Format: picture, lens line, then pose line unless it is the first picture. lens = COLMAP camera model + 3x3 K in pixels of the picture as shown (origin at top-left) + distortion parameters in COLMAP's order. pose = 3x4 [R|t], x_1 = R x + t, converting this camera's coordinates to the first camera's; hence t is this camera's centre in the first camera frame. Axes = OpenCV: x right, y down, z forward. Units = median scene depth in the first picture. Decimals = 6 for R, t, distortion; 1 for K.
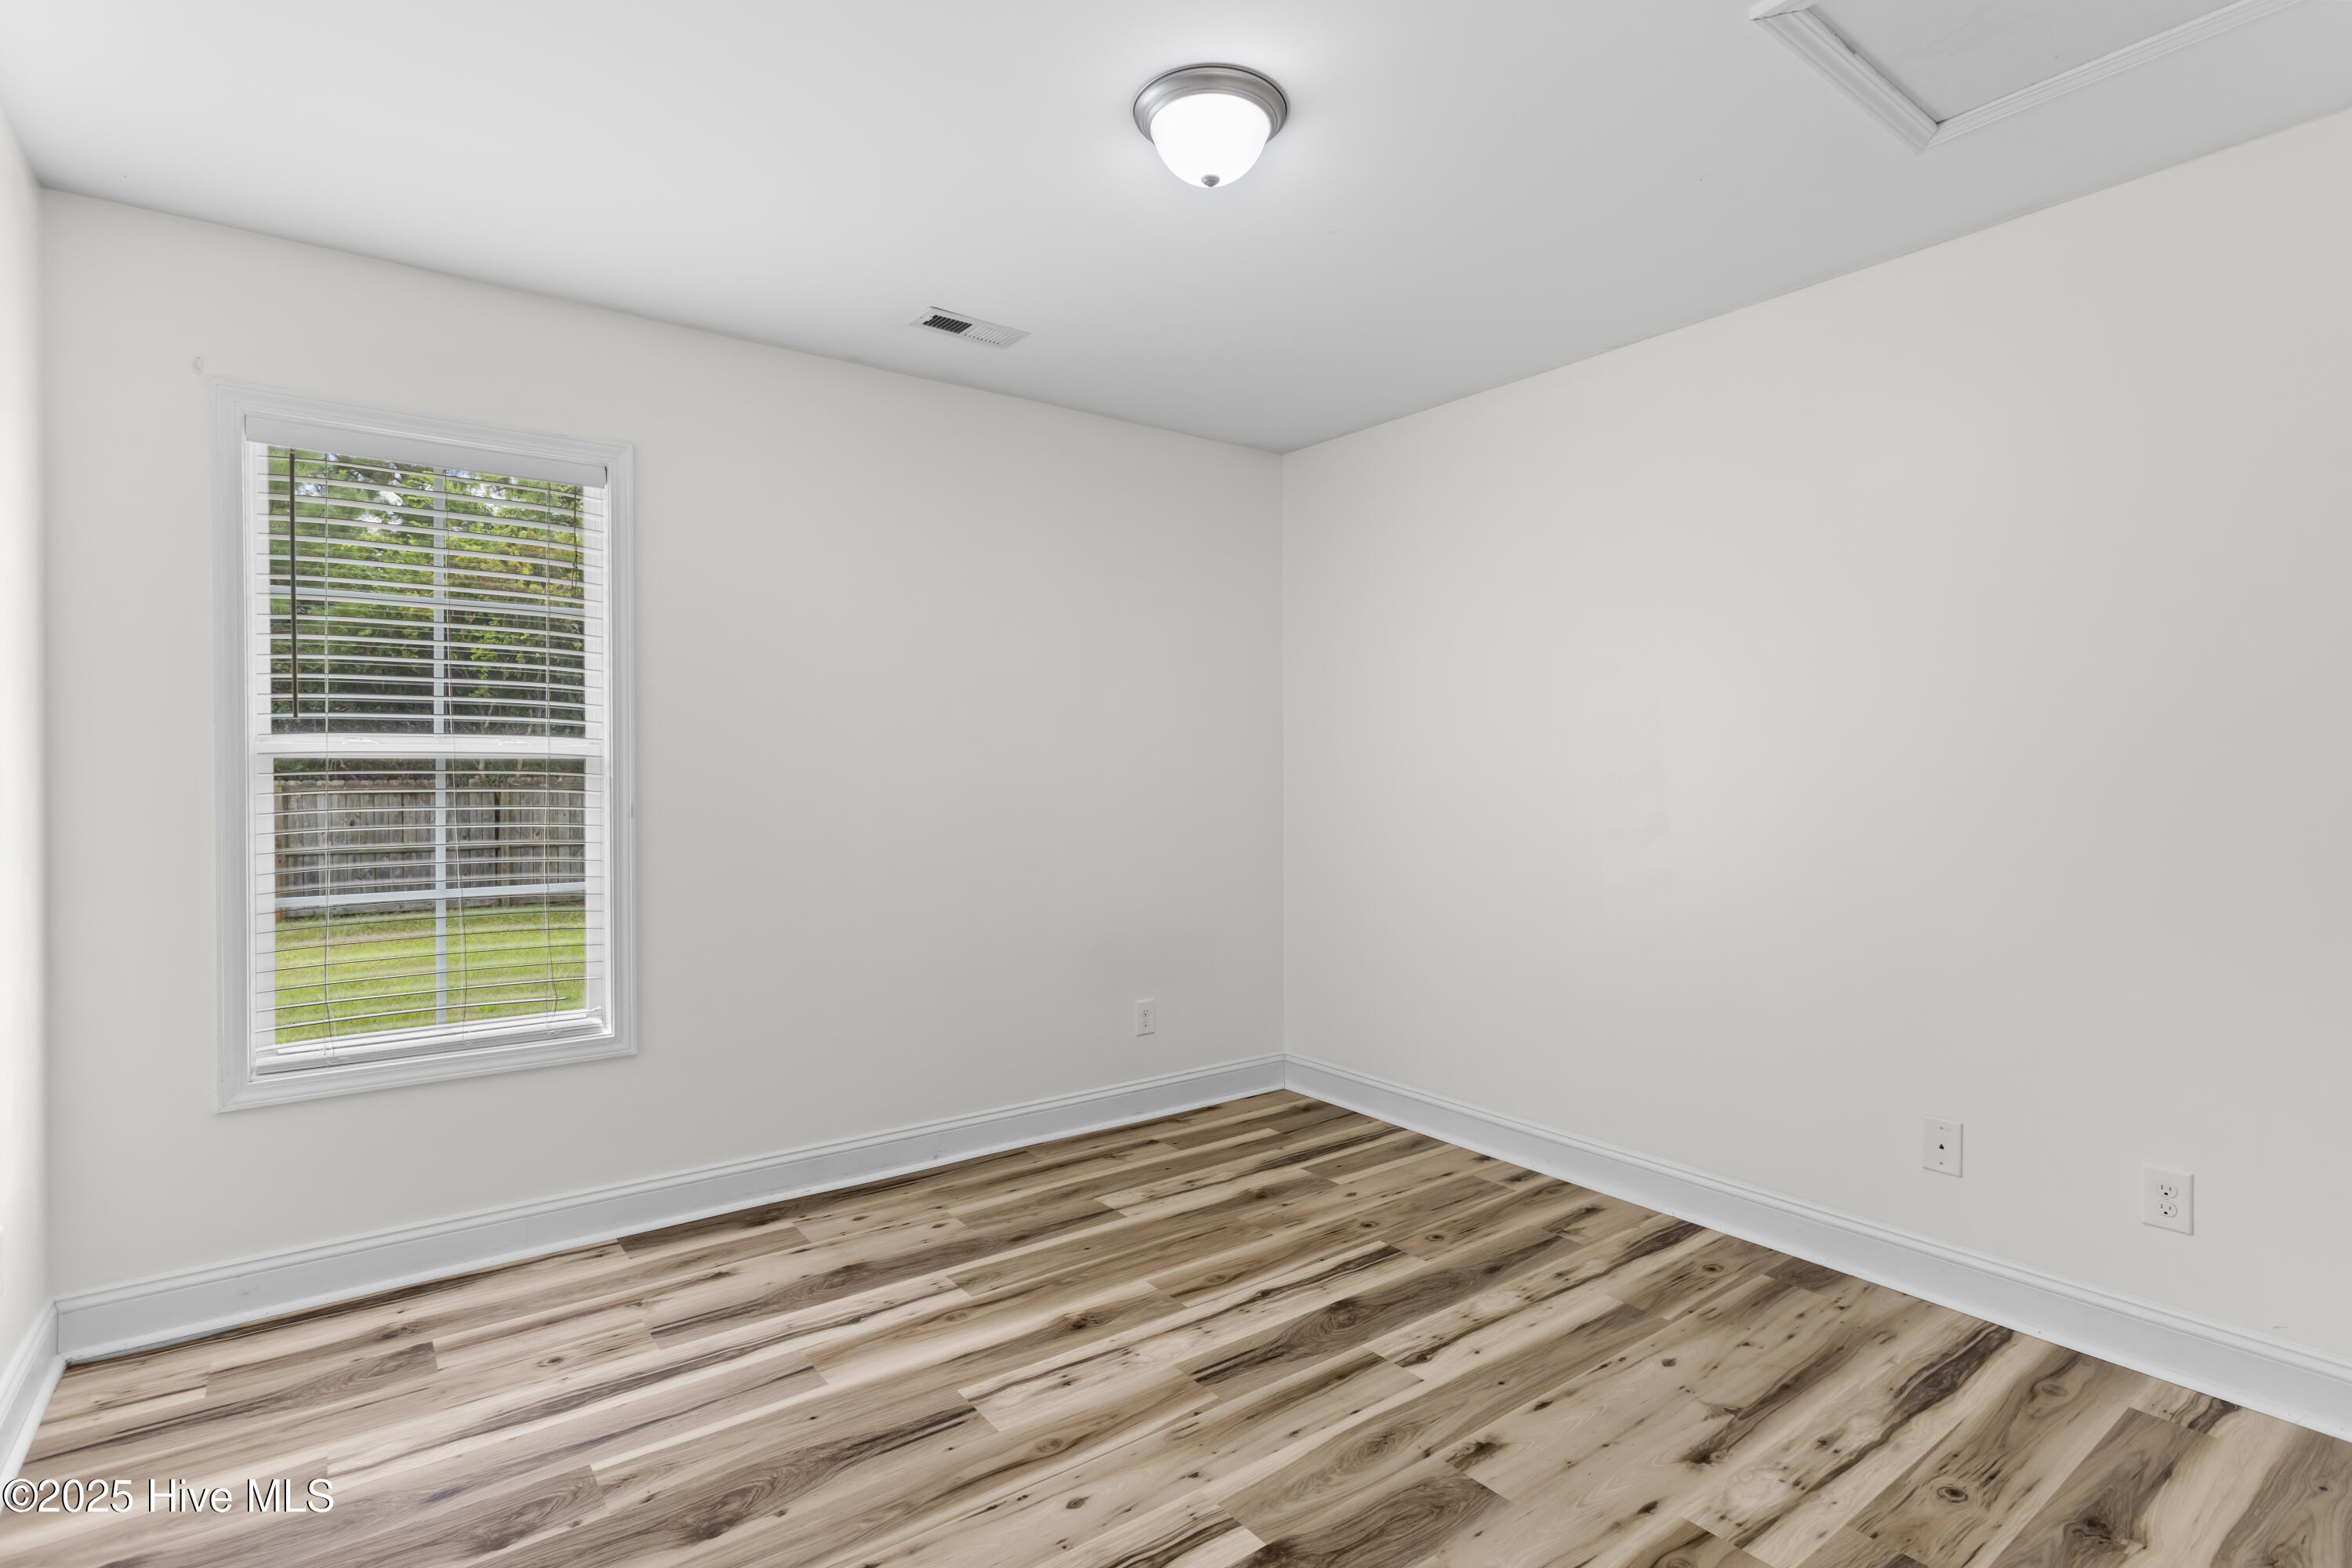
lens RADIAL K [[1130.3, 0, 1171.6], [0, 1130.3, 801.5], [0, 0, 1]] dist [-0.020126, 0.014359]
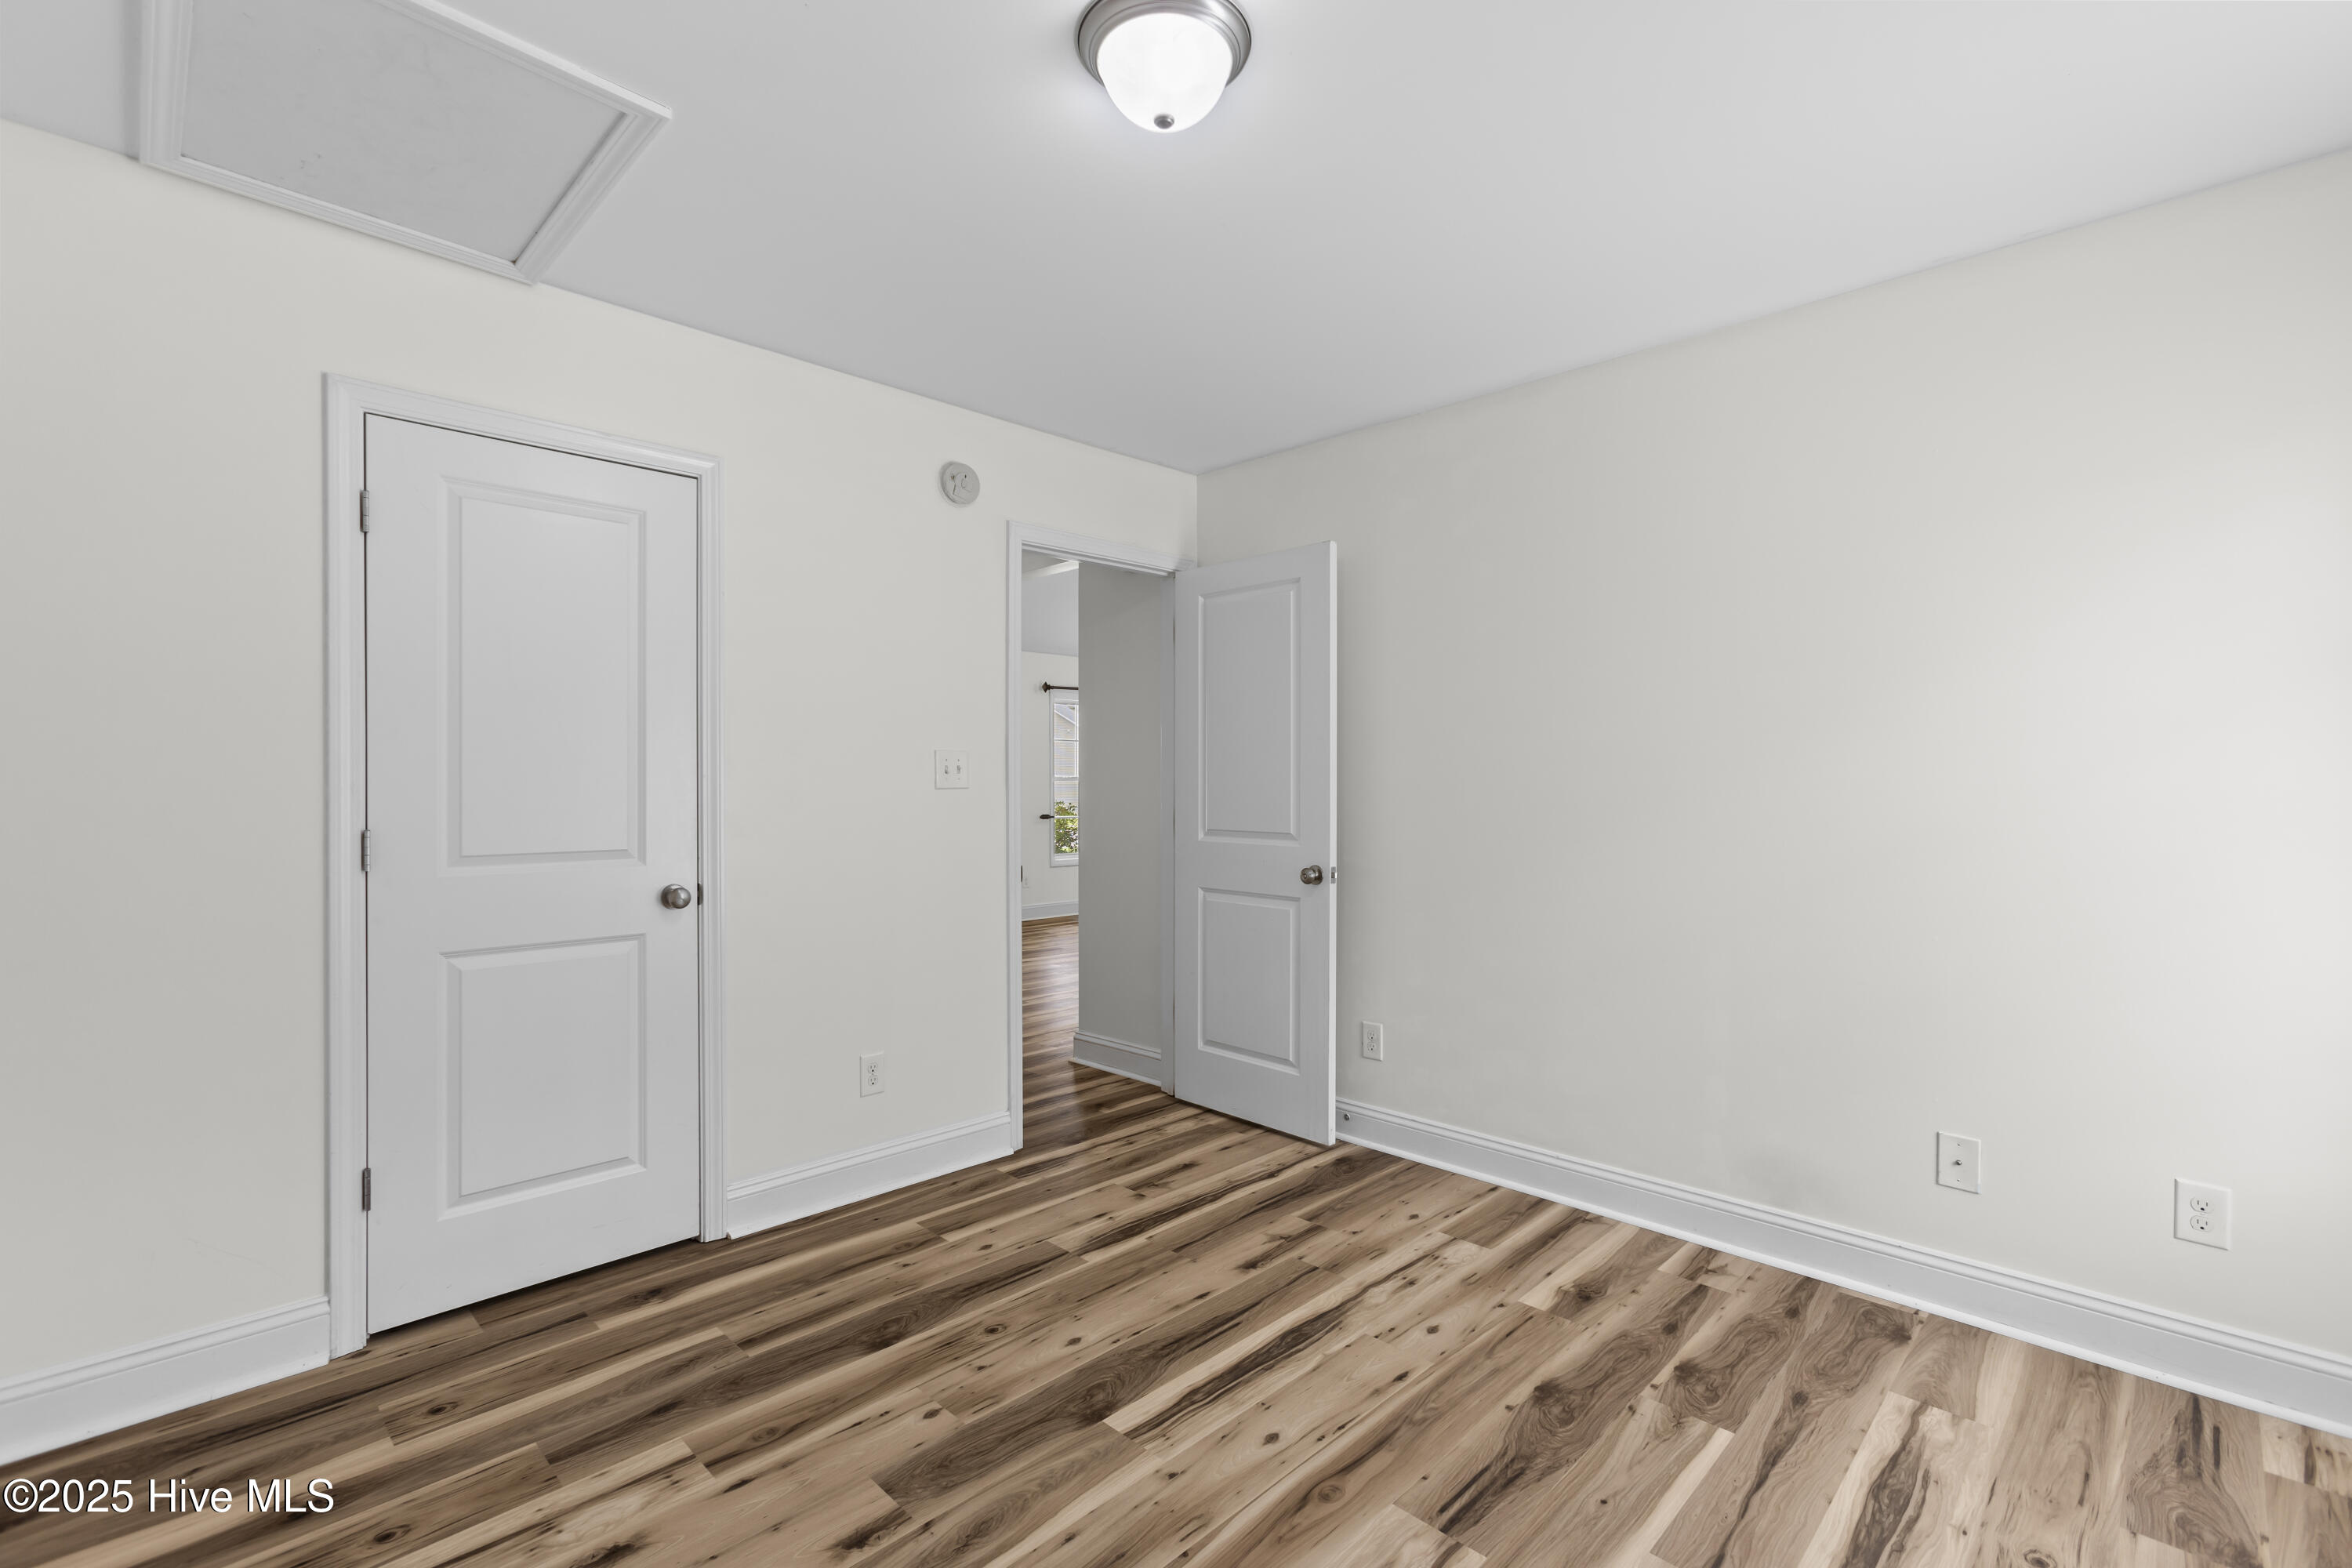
lens RADIAL K [[1073.4, 0, 1176.0], [0, 1073.4, 784.0], [0, 0, 1]] dist [-0.021101, 0.015005]
pose [[-0.988899, 0.000002, -0.148588, 0.160924], [-0.003602, 0.999706, 0.023989, -0.050897], [0.148544, 0.024258, -0.988608, 1.943481]]
